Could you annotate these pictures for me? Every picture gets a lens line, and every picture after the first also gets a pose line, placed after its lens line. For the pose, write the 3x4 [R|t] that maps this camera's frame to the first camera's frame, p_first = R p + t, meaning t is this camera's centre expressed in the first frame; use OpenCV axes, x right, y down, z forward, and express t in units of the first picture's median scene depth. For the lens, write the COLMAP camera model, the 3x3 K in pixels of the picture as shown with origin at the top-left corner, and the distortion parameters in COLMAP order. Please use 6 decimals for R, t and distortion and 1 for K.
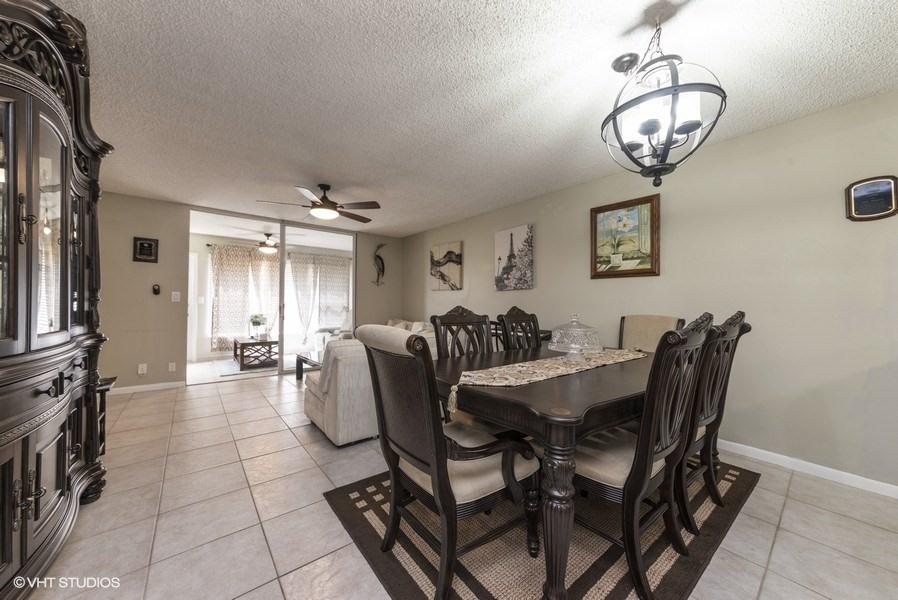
lens RADIAL K [[316.6, 0, 449.0], [0, 316.6, 300.0], [0, 0, 1]] dist [0.000789, -0.000021]
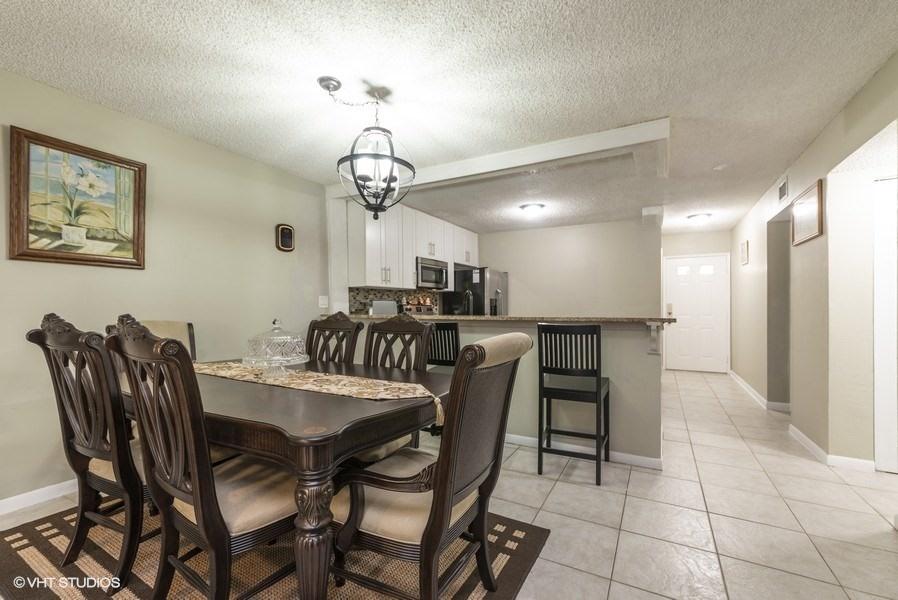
lens RADIAL K [[381.4, 0, 448.8], [0, 381.4, 307.5], [0, 0, 1]] dist [-0.000508, -0.000253]
pose [[-0.377245, -0.006664, 0.926089, -0.270307], [-0.011735, 0.999928, 0.002415, 0.002388], [-0.926039, -0.009957, -0.377296, 0.368666]]
